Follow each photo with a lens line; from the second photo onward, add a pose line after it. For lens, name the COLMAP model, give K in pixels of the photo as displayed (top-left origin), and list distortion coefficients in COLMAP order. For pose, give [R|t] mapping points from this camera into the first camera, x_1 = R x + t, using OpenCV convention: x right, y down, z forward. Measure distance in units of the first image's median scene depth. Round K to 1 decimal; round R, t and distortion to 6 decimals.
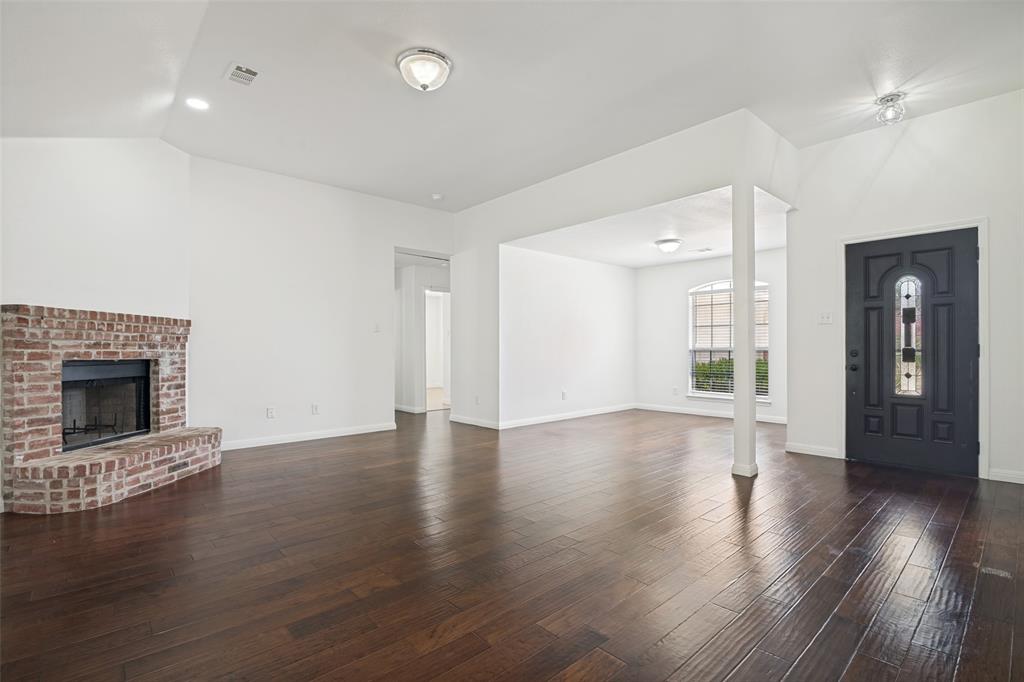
lens RADIAL K [[474.3, 0, 502.5], [0, 474.3, 343.5], [0, 0, 1]] dist [-0.028423, 0.001156]
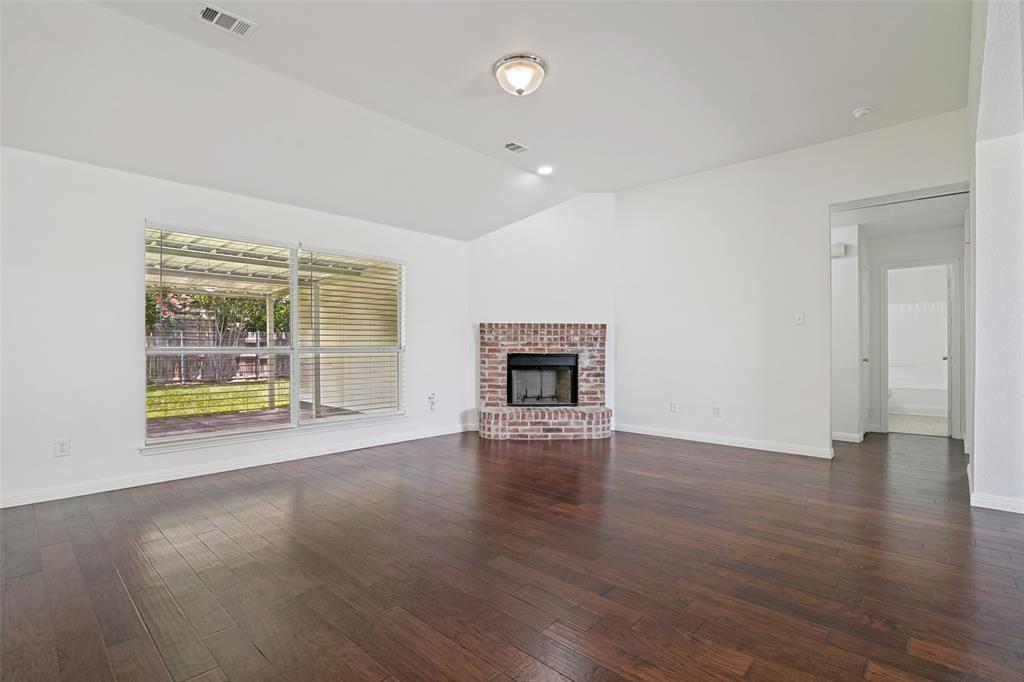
lens RADIAL K [[474.3, 0, 502.5], [0, 474.3, 343.5], [0, 0, 1]] dist [-0.028423, 0.001156]
pose [[0.098744, -0.002736, -0.995109, 0.727753], [0.009377, 0.999954, -0.001819, 0.003369], [0.995069, -0.009152, 0.098765, 0.722226]]
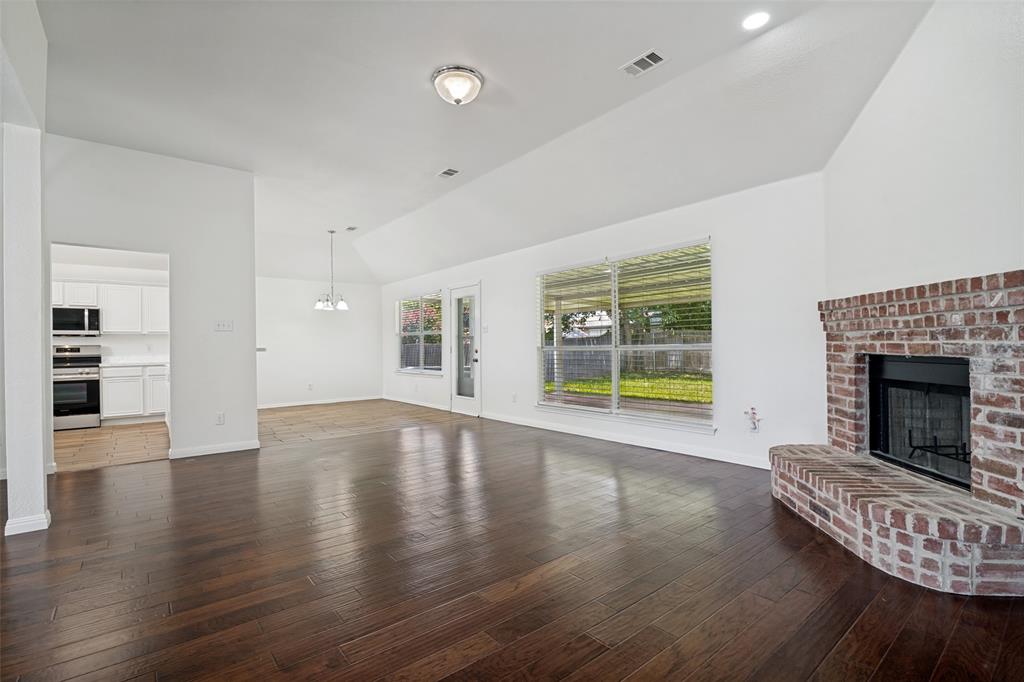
lens RADIAL K [[474.3, 0, 502.5], [0, 474.3, 343.5], [0, 0, 1]] dist [-0.028423, 0.001156]
pose [[-0.998593, 0.019109, 0.049457, -0.266013], [0.018274, 0.999684, -0.017283, 0.018220], [-0.049772, -0.016355, -0.998627, 1.756986]]
